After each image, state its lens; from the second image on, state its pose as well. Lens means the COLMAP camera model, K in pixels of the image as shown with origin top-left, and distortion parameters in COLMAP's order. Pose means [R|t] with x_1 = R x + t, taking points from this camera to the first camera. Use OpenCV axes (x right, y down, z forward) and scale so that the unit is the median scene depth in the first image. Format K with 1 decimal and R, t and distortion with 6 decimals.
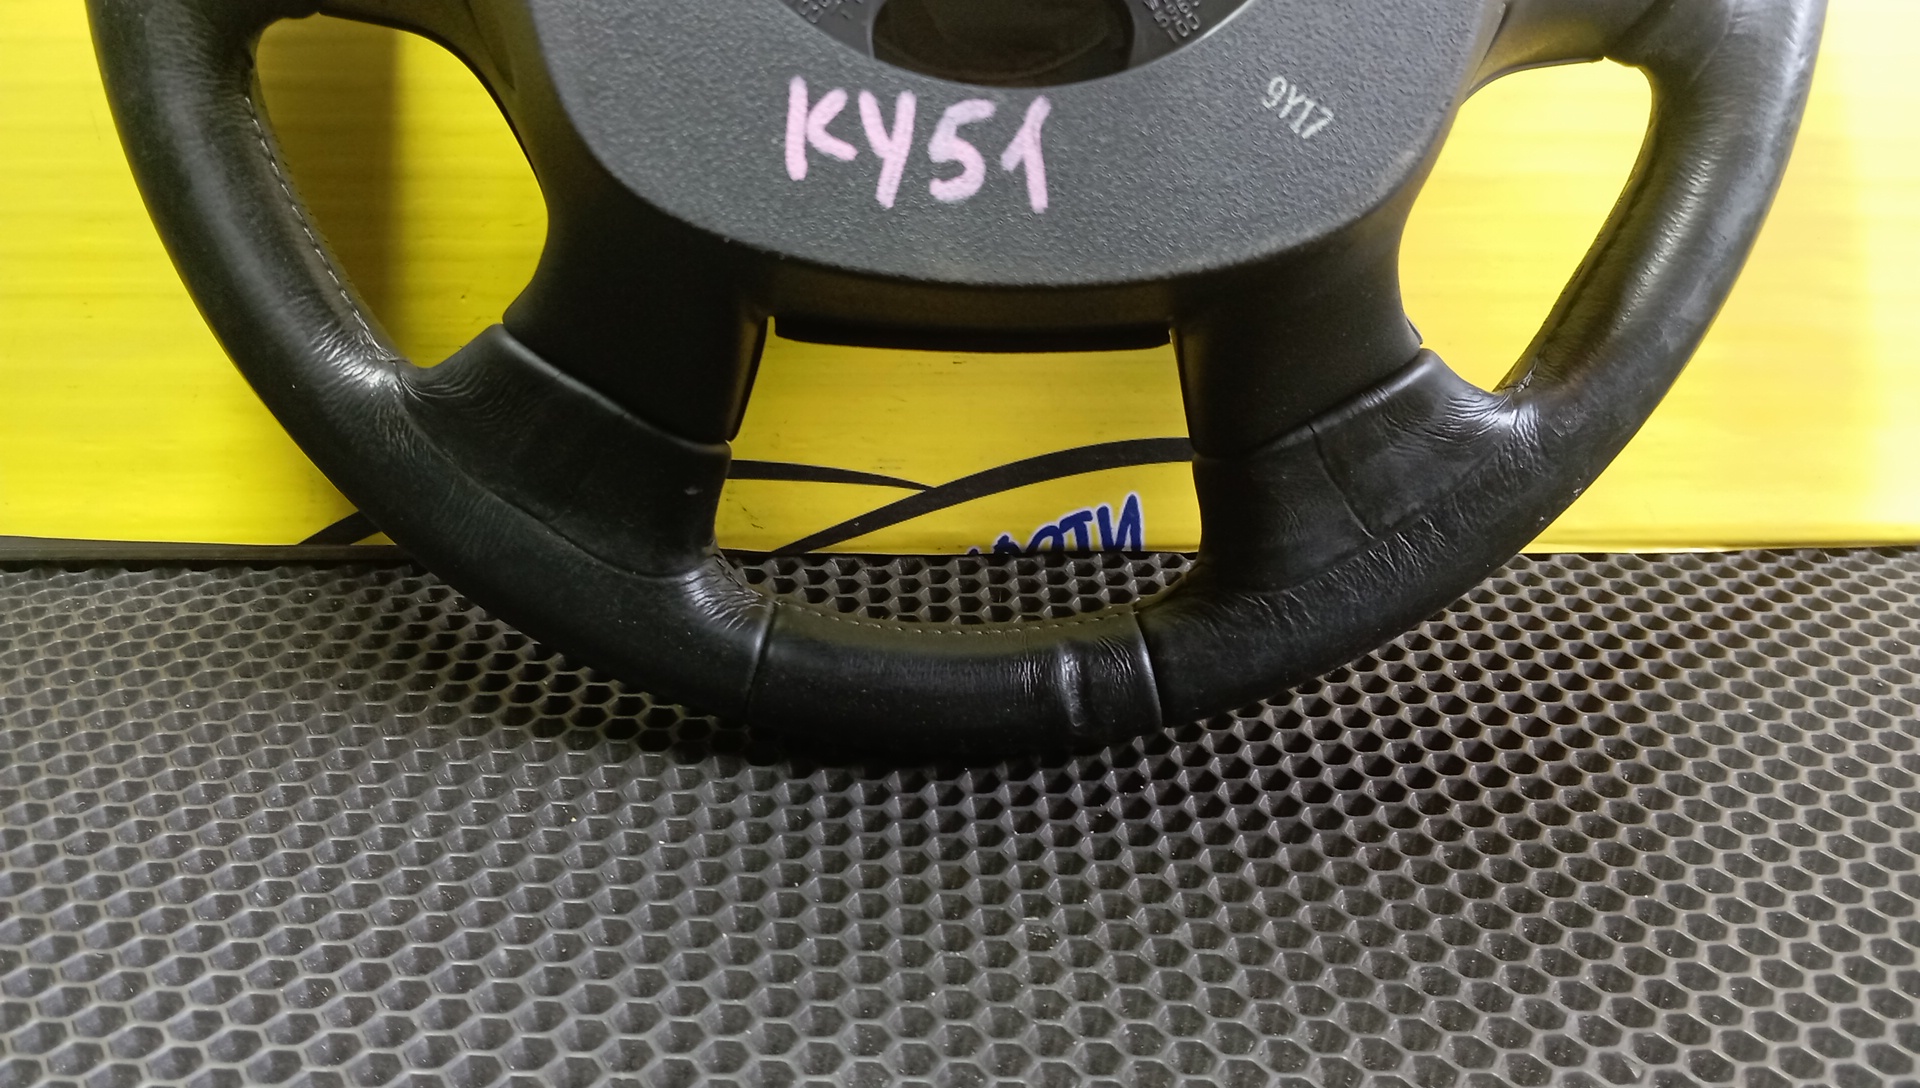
lens RADIAL K [[1596.4, 0, 950.4], [0, 1596.4, 561.1], [0, 0, 1]] dist [0.084068, -0.196924]
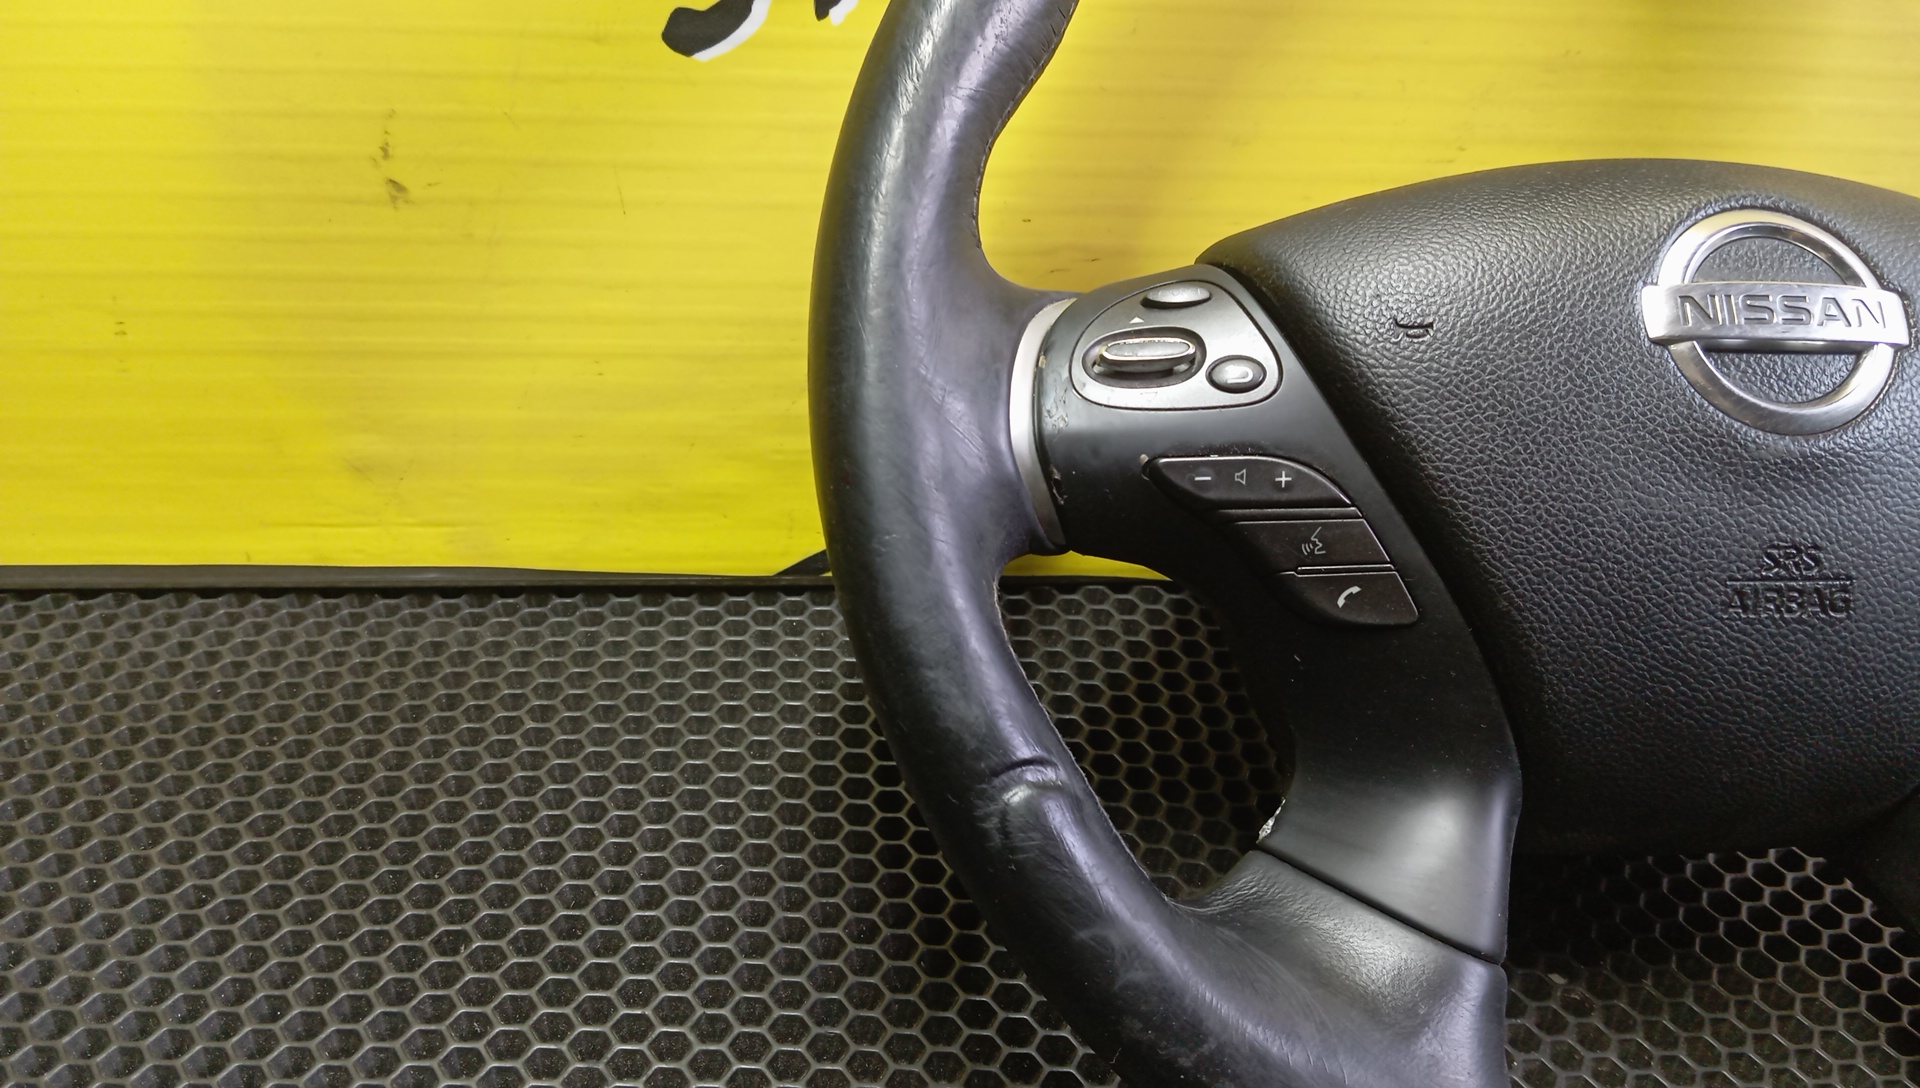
lens RADIAL K [[1596.4, 0, 949.5], [0, 1596.4, 560.2], [0, 0, 1]] dist [0.084068, -0.196924]
pose [[0.998740, 0.010275, 0.049113, -0.437169], [-0.017072, 0.989999, 0.140040, -0.225010], [-0.047183, -0.140702, 0.988927, -0.100775]]
